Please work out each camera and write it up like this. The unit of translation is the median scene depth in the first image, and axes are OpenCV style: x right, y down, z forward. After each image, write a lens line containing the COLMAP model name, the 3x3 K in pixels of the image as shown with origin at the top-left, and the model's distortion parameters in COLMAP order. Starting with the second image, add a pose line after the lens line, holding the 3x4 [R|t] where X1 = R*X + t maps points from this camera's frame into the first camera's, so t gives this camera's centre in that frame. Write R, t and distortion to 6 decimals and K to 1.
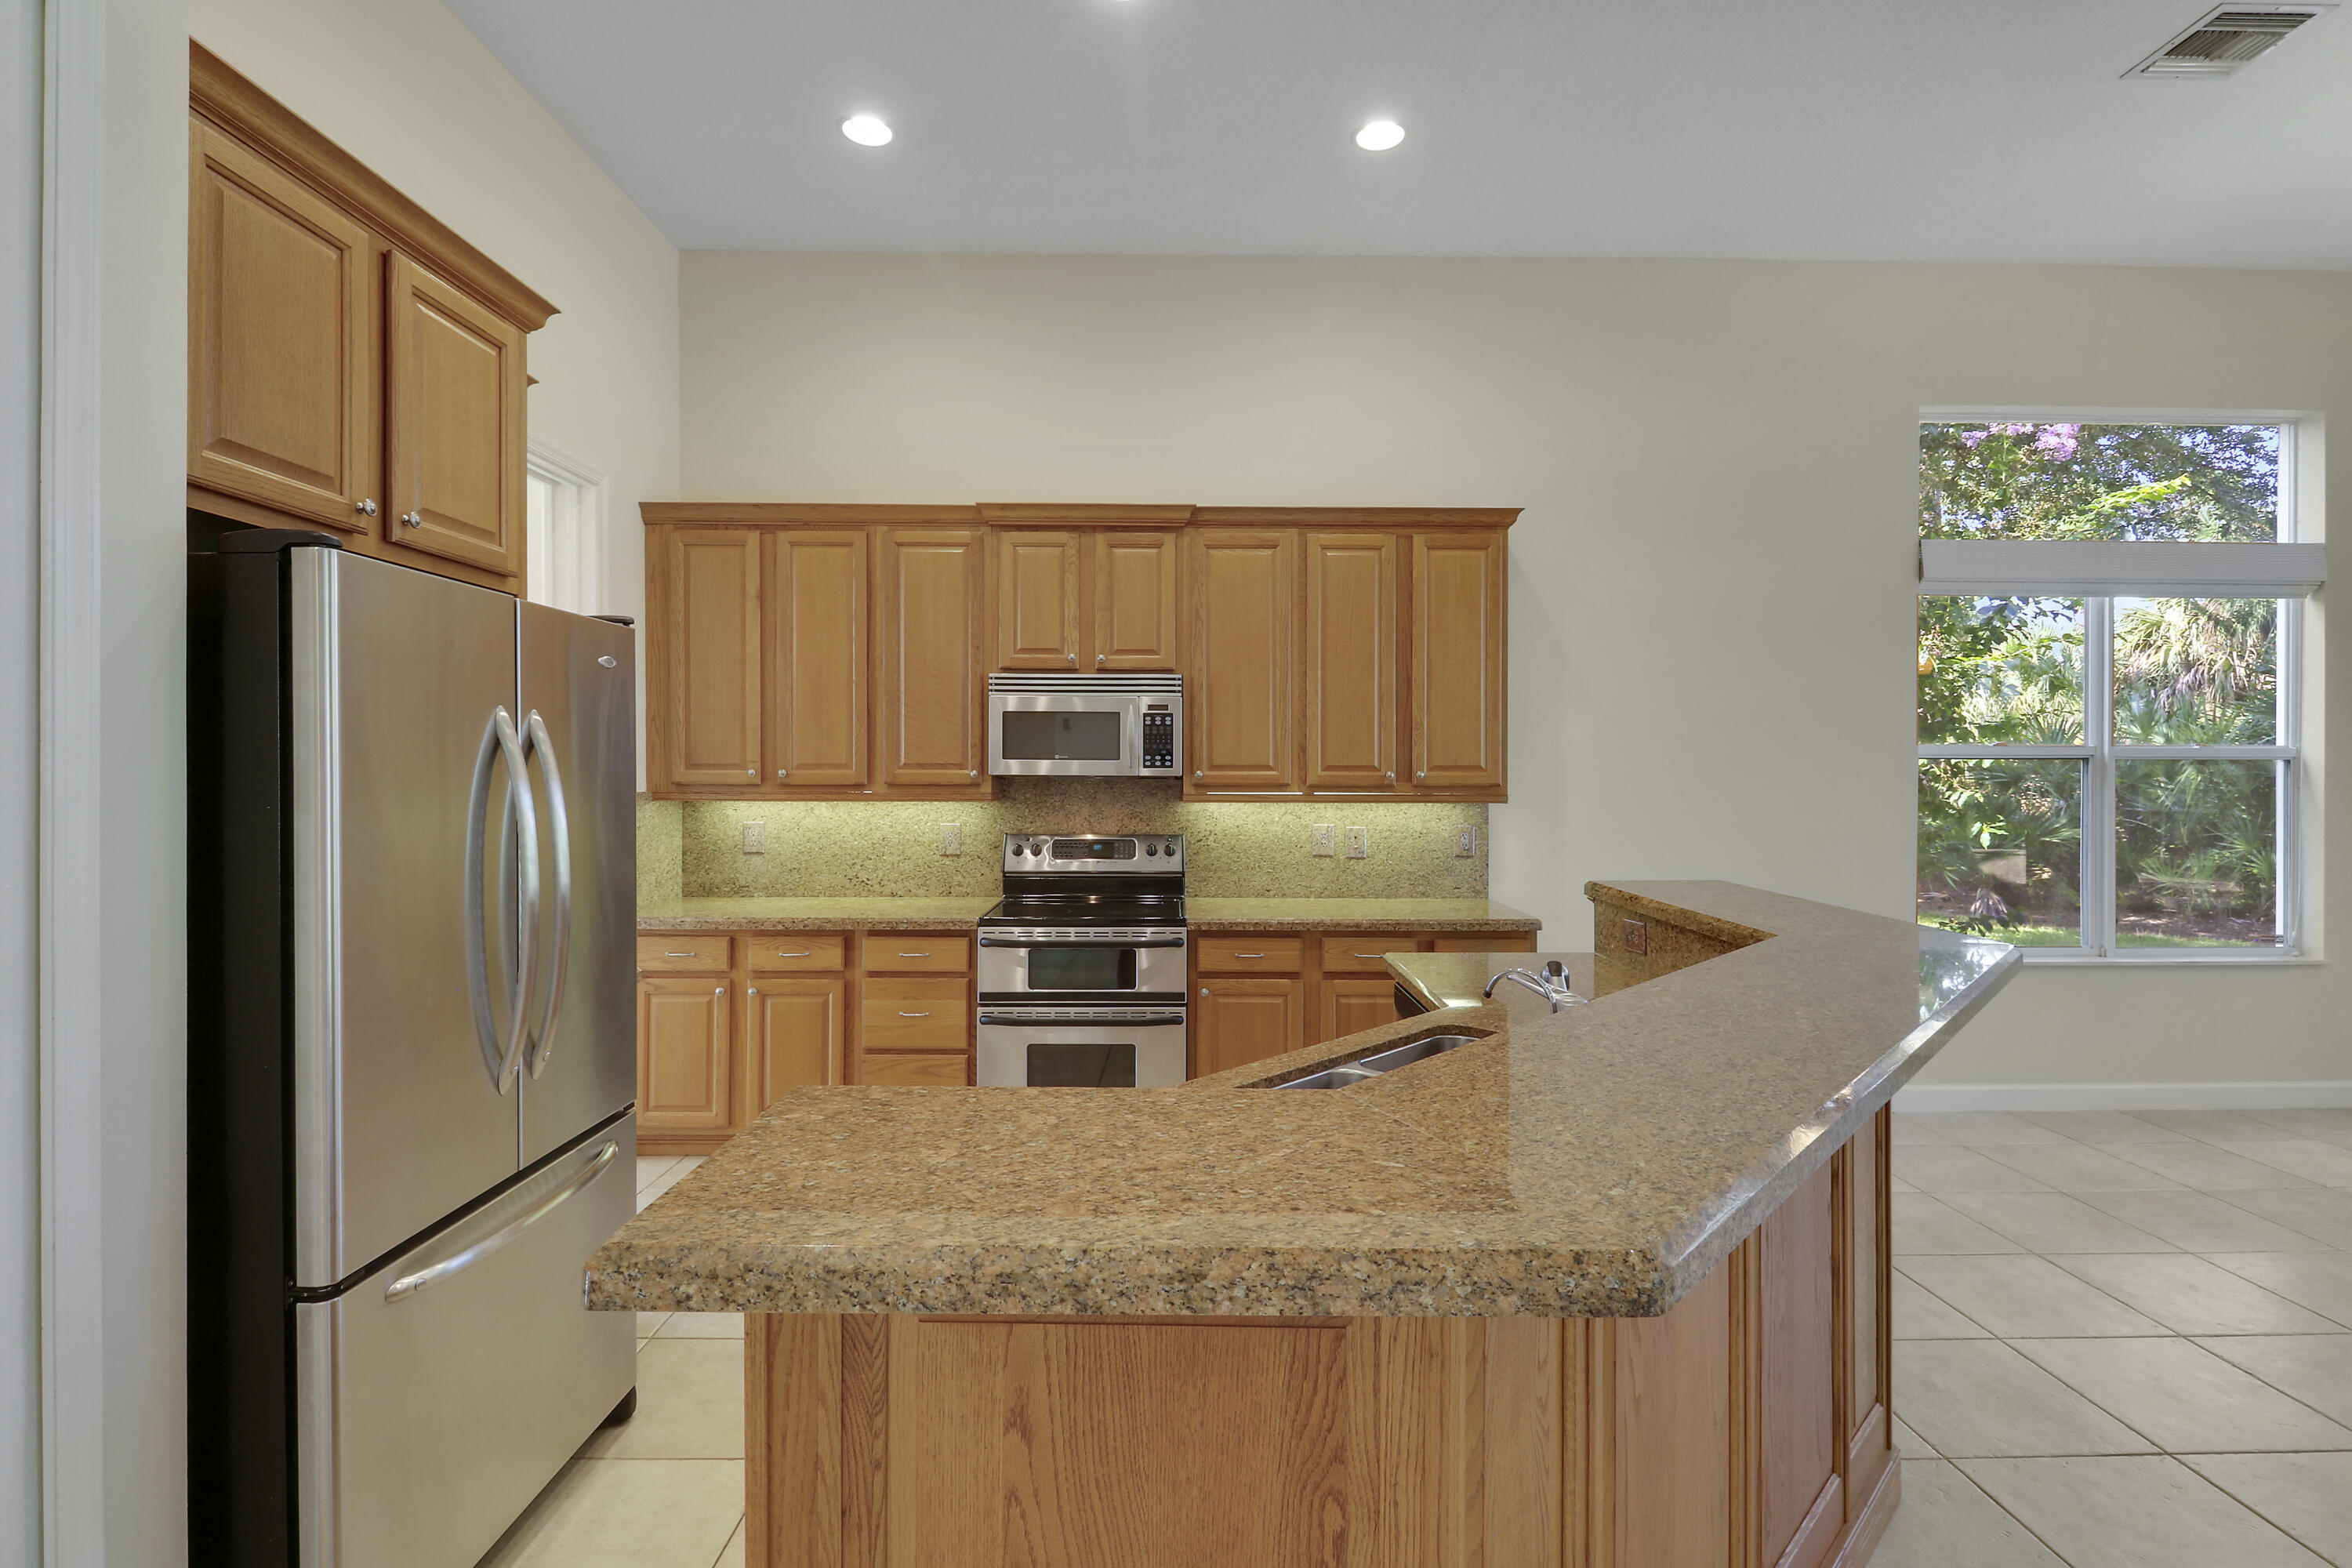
lens RADIAL K [[1107.3, 0, 1186.5], [0, 1107.3, 775.5], [0, 0, 1]] dist [0.000514, 0.000149]
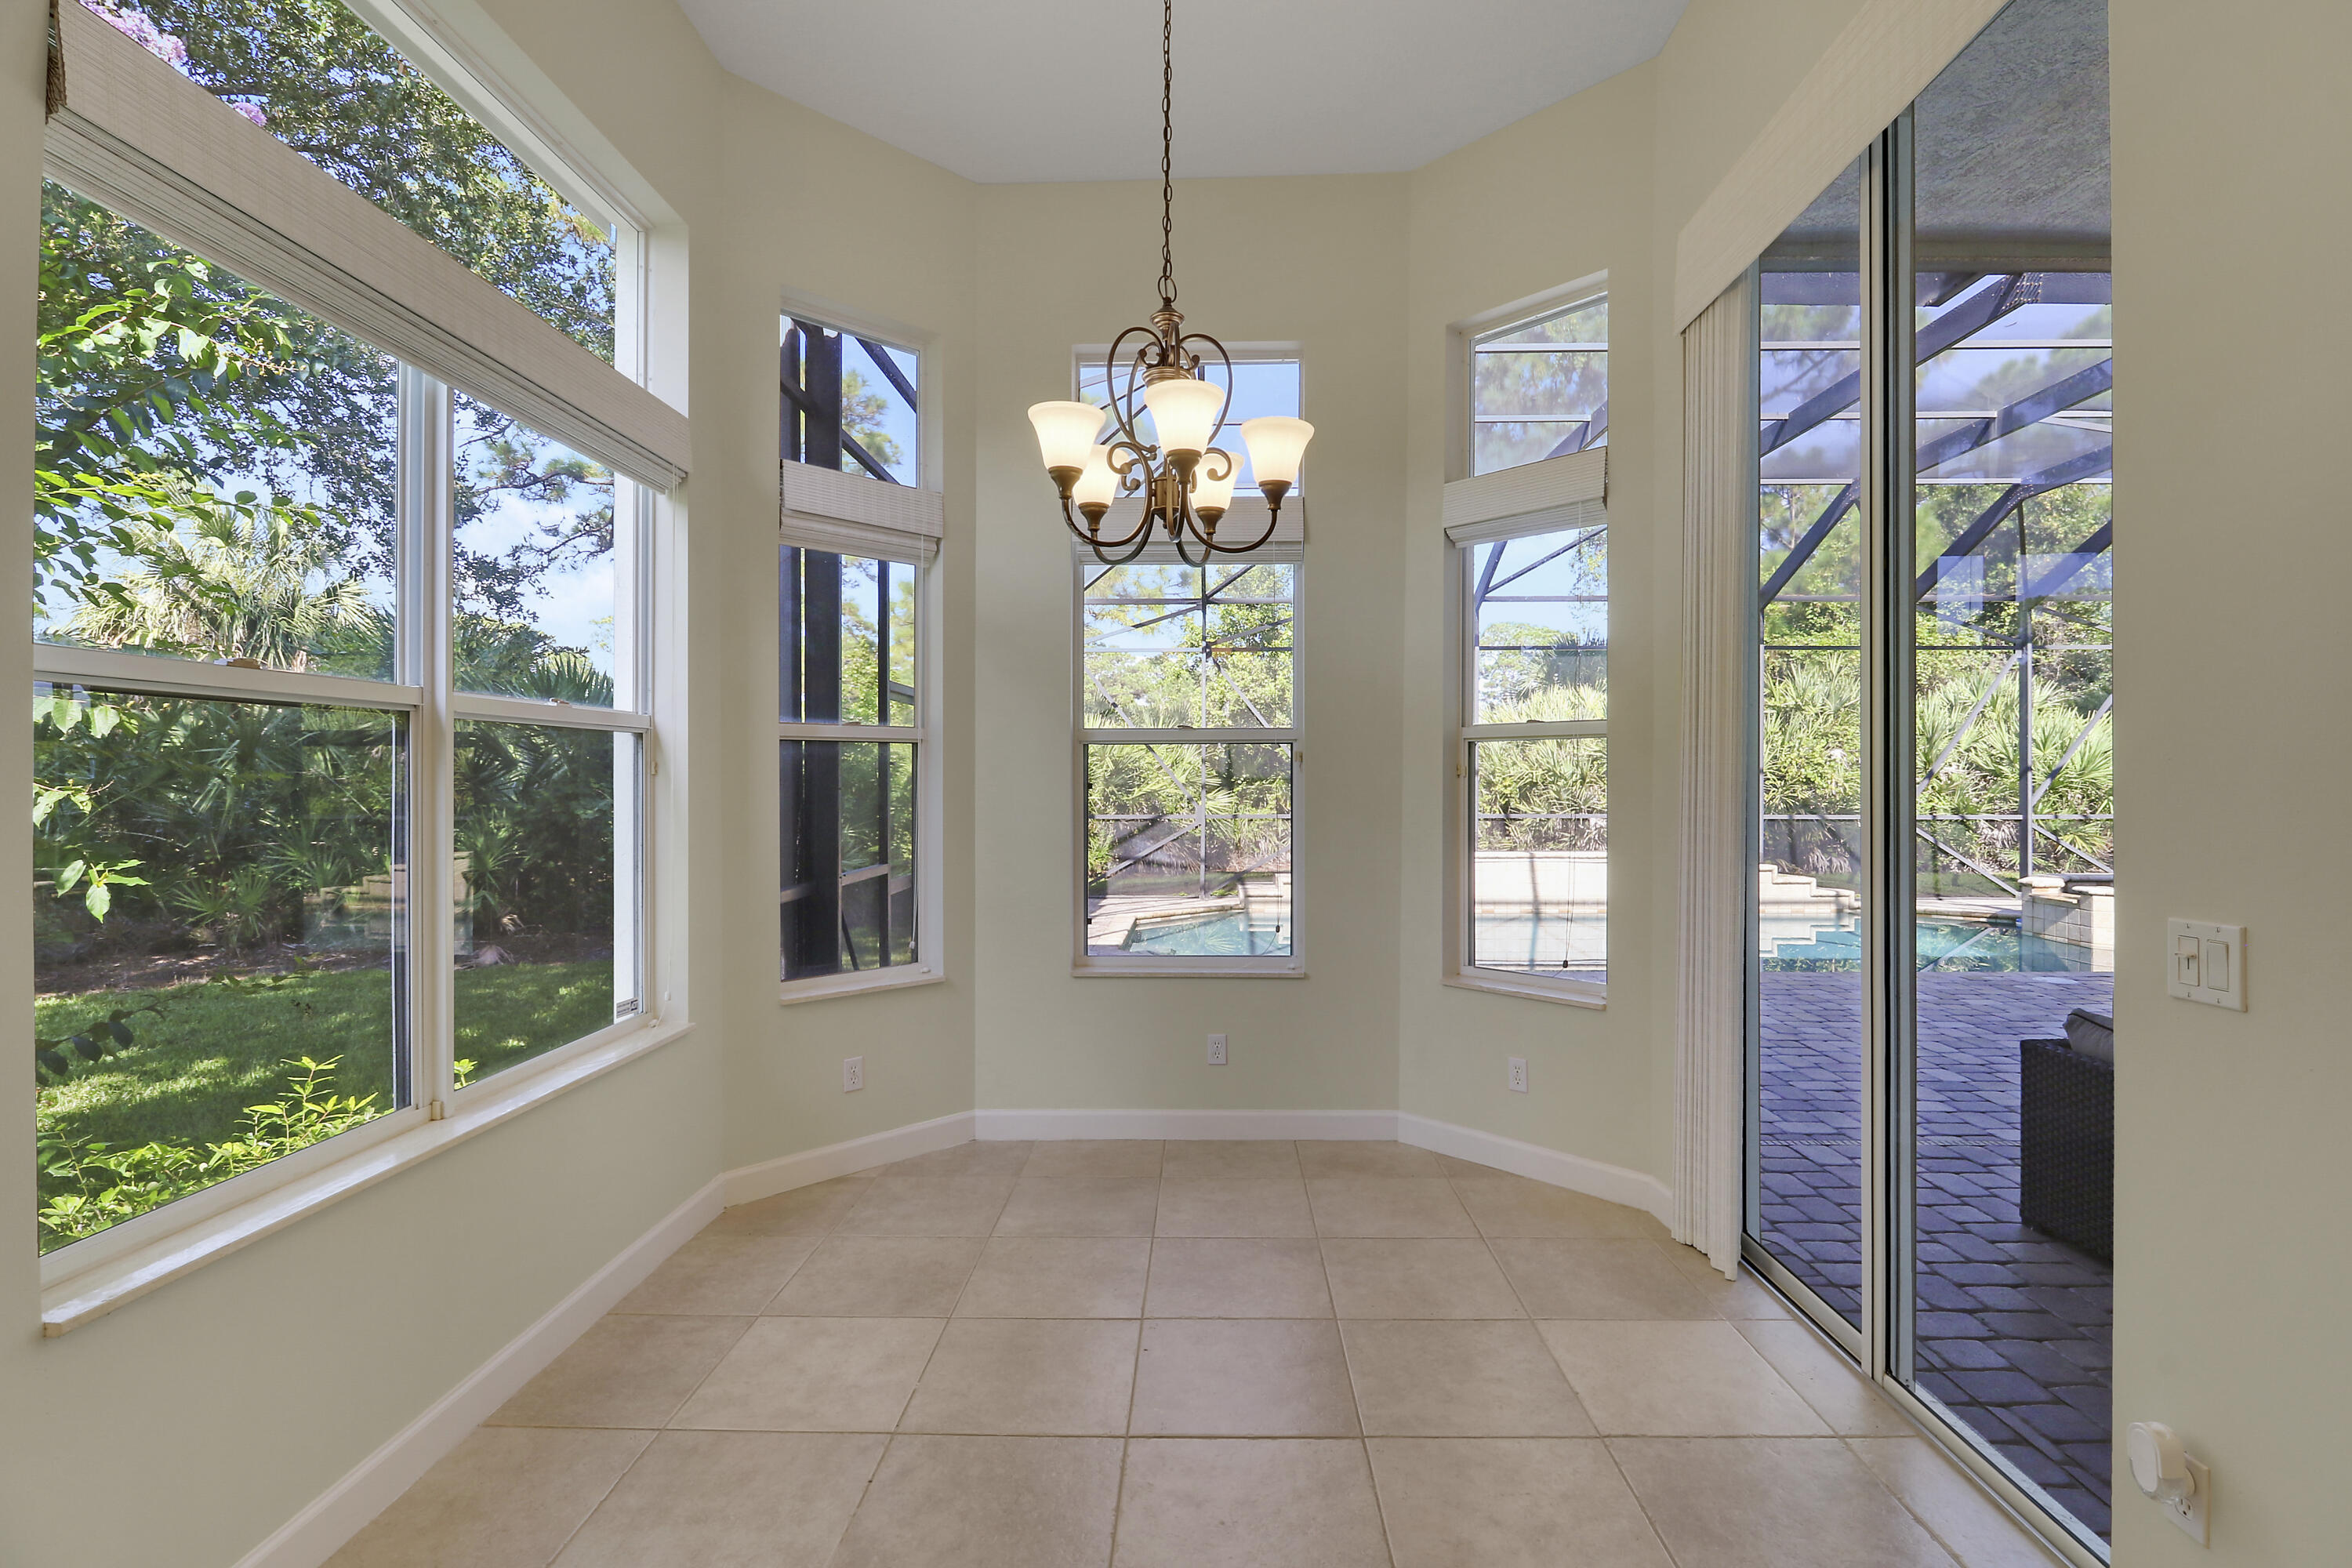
lens RADIAL K [[1085.0, 0, 1217.5], [0, 1085.0, 783.4], [0, 0, 1]] dist [-0.020634, -0.000411]
pose [[0.029849, -0.003770, 0.999547, 0.145388], [0.003171, 0.999988, 0.003677, 0.005290], [-0.999549, 0.003060, 0.029861, 0.251923]]
